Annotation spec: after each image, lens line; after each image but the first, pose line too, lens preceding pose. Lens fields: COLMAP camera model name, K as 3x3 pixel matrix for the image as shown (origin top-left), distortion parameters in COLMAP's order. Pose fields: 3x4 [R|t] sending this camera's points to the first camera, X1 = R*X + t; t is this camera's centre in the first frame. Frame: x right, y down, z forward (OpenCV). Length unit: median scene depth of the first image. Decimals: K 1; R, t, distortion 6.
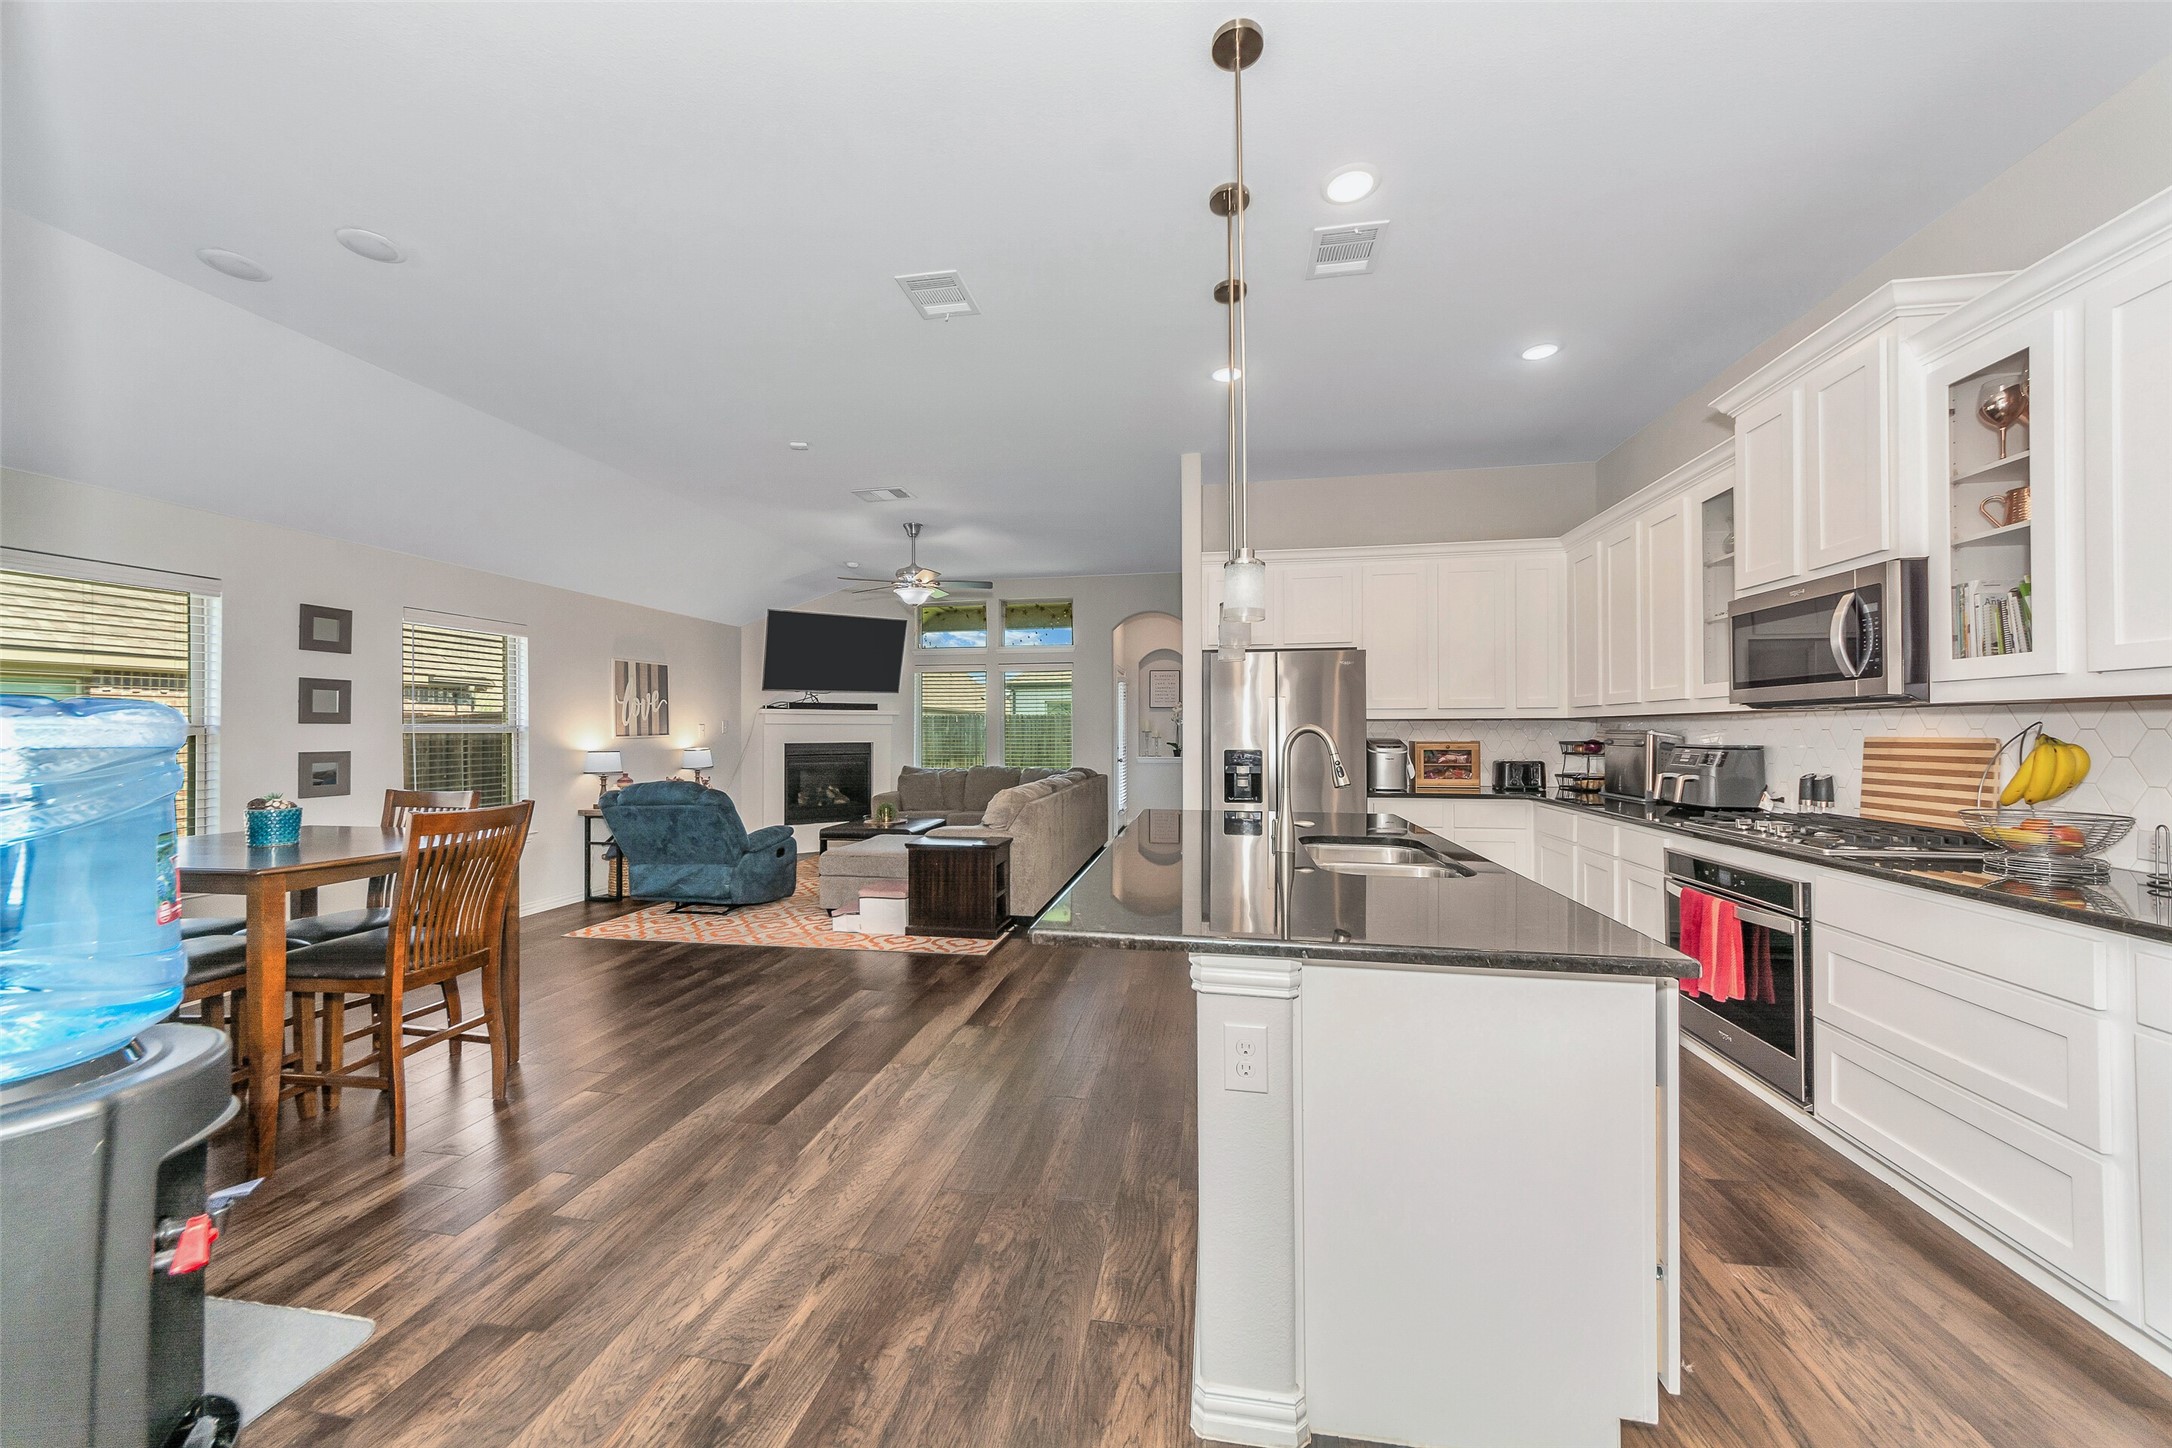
lens RADIAL K [[785.6, 0, 1090.2], [0, 785.6, 723.9], [0, 0, 1]] dist [-0.000388, 0.000649]
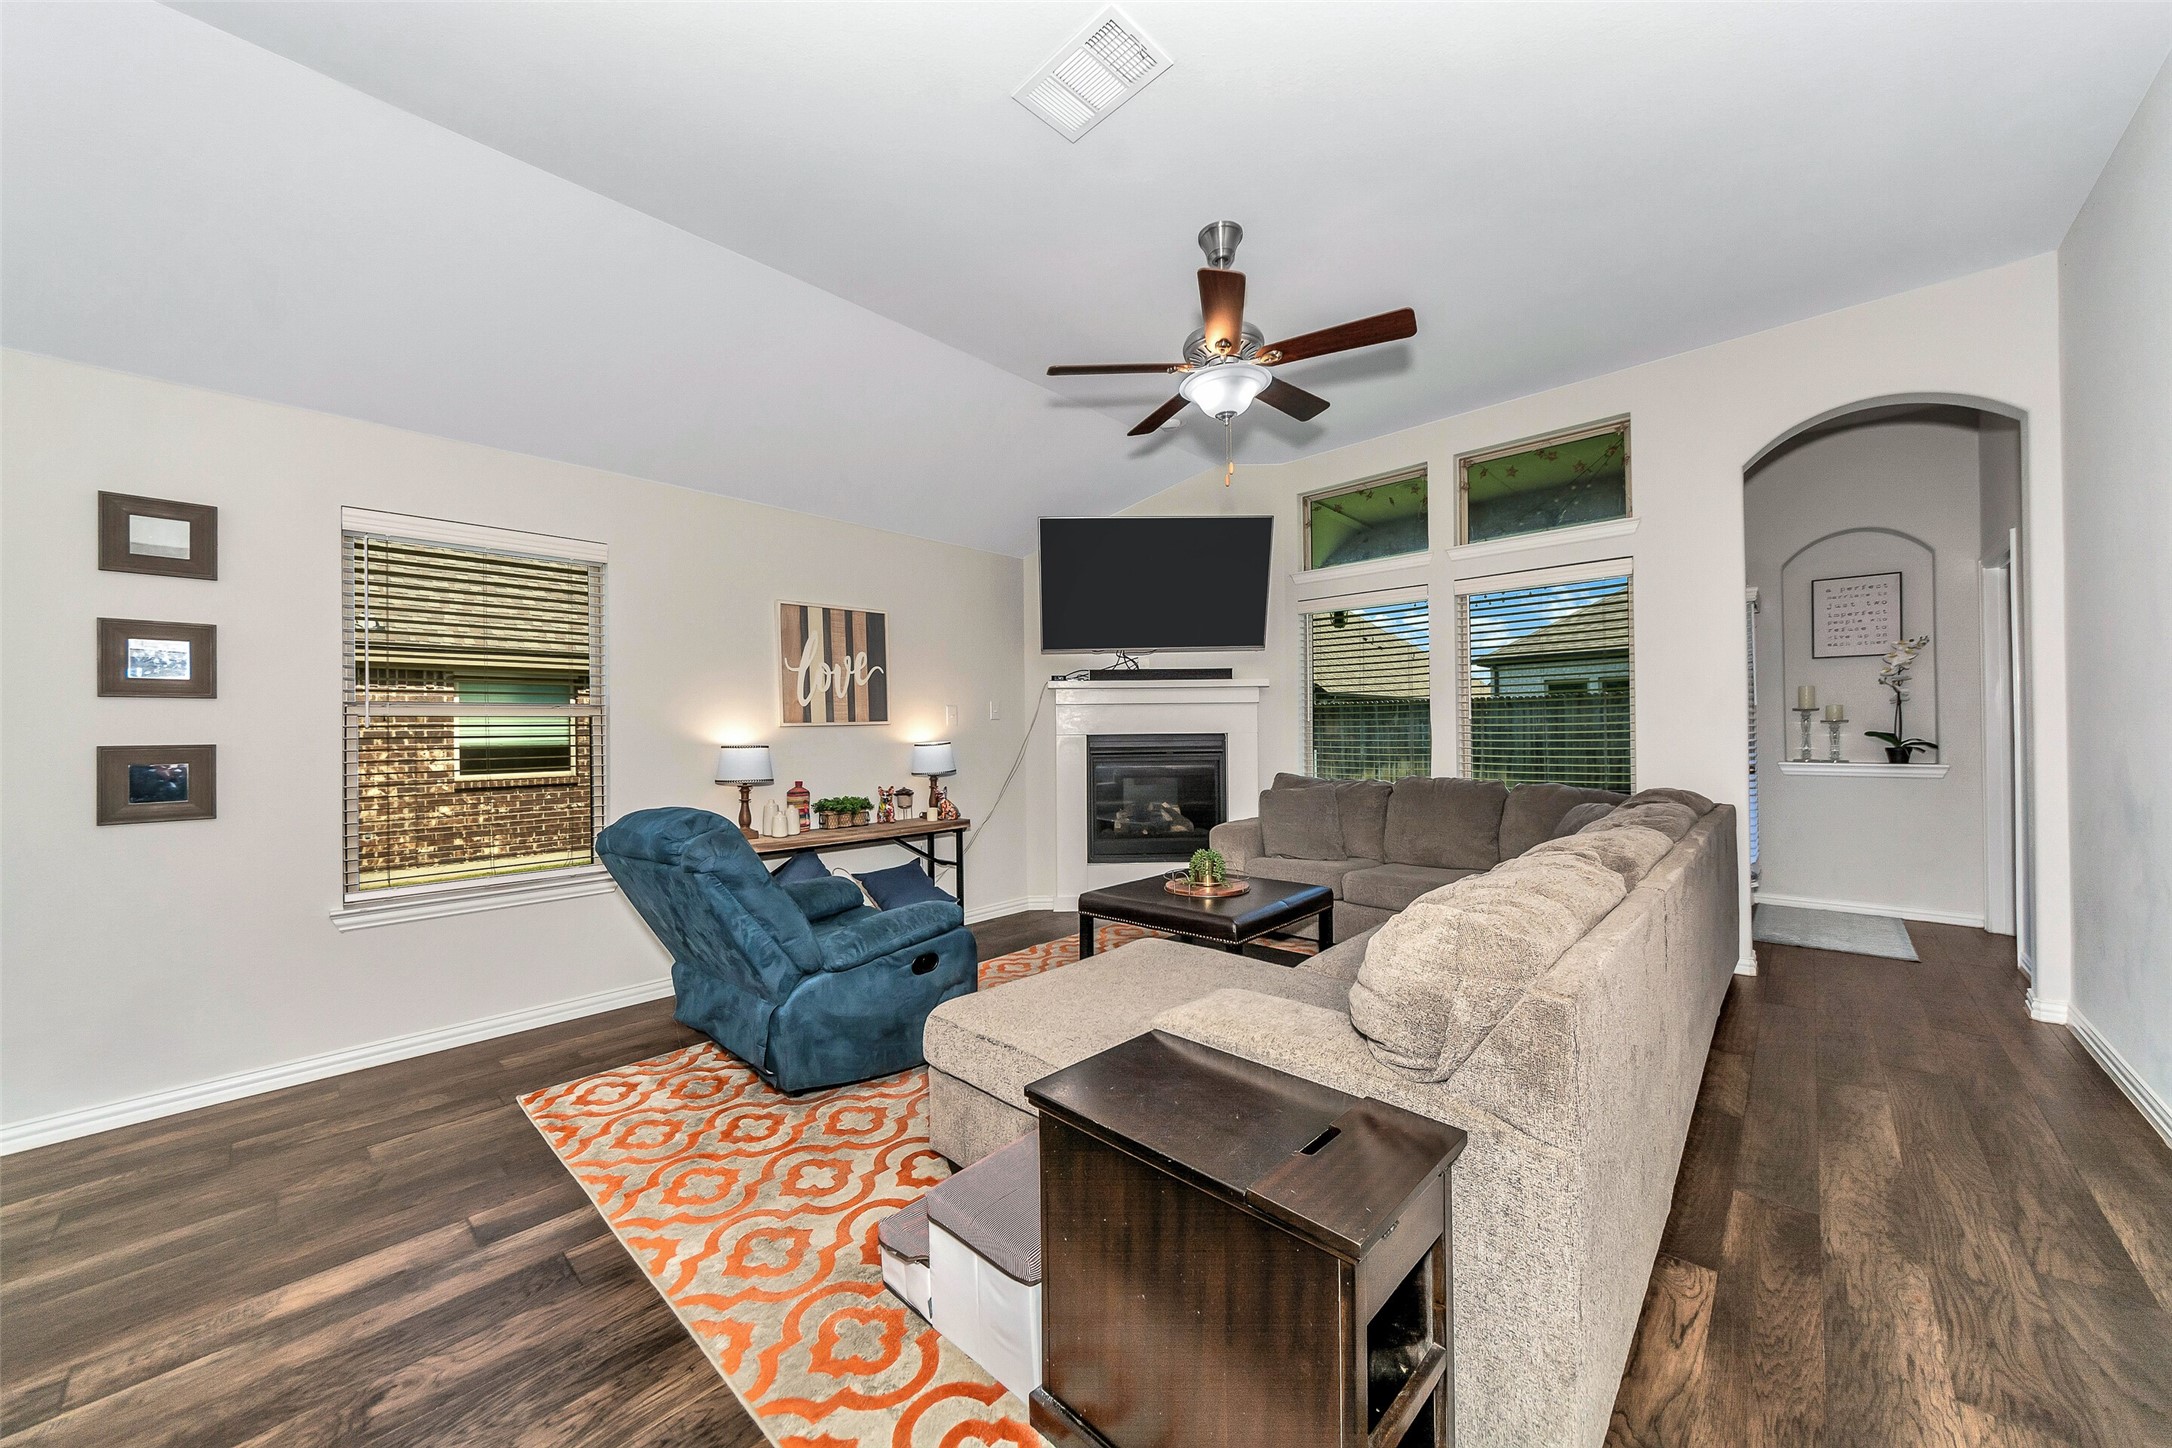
lens RADIAL K [[785.6, 0, 1090.2], [0, 785.6, 723.9], [0, 0, 1]] dist [-0.000388, 0.000649]
pose [[0.839370, -0.015107, -0.543351, -0.063517], [0.017588, 0.999845, -0.000629, 0.026477], [0.543277, -0.009028, 0.839505, 0.741060]]
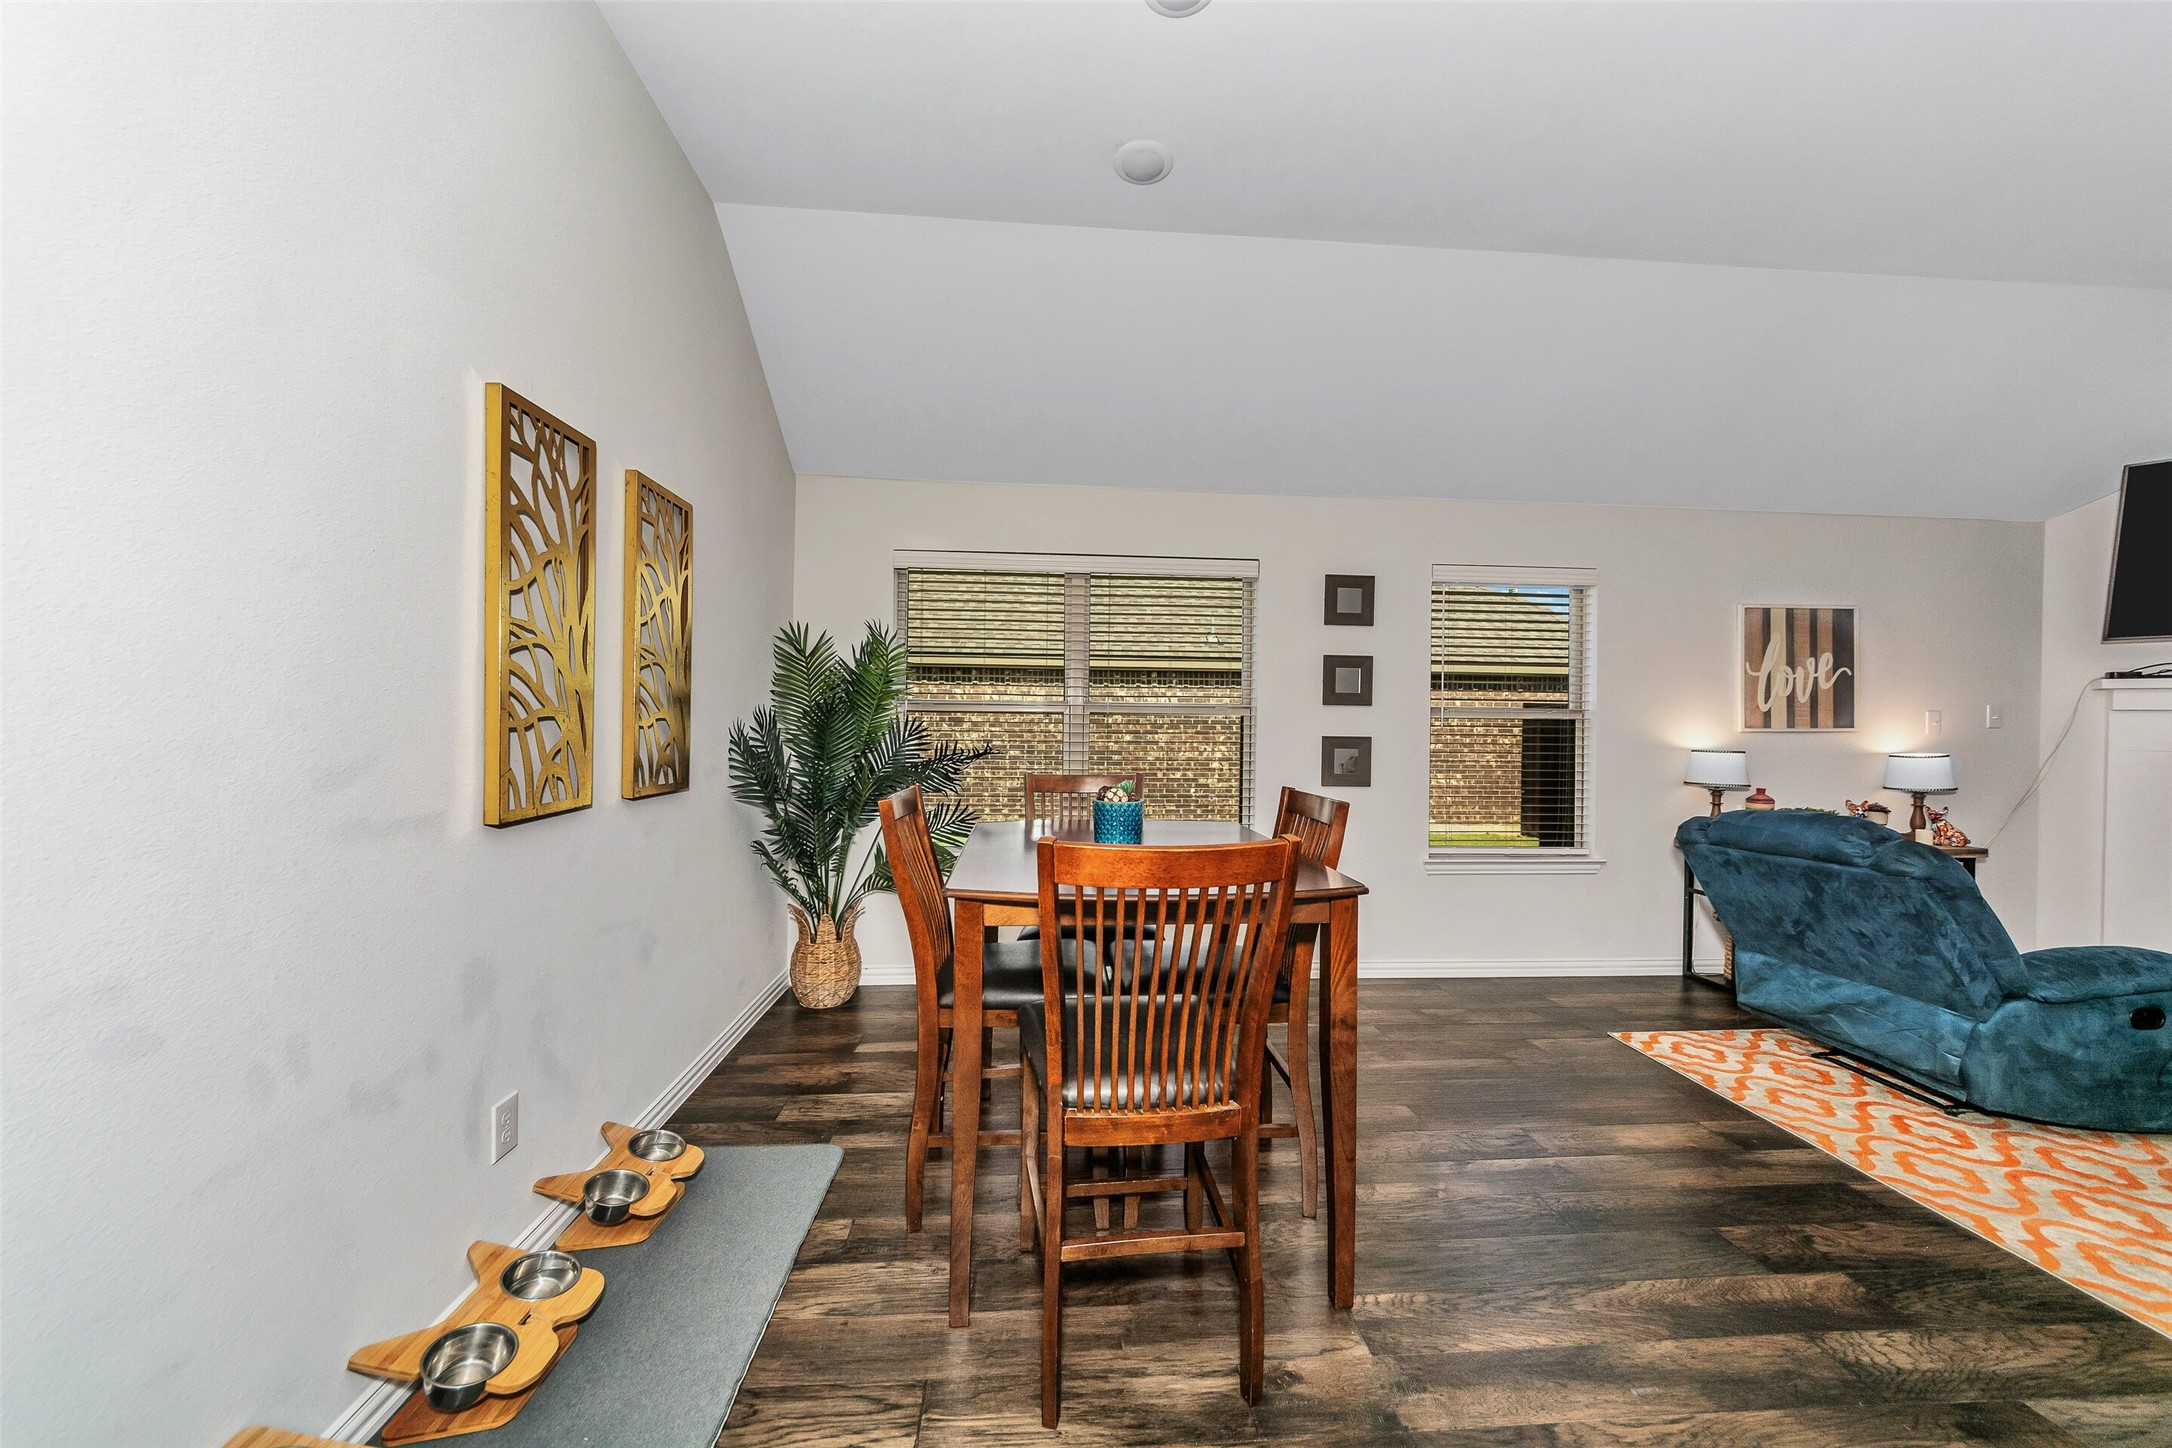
lens RADIAL K [[785.6, 0, 1090.2], [0, 785.6, 723.9], [0, 0, 1]] dist [-0.000388, 0.000649]
pose [[0.245546, 0.007302, -0.969358, -0.150409], [-0.004980, 0.999968, 0.006271, 0.013764], [0.969372, 0.003288, 0.245574, 0.415632]]
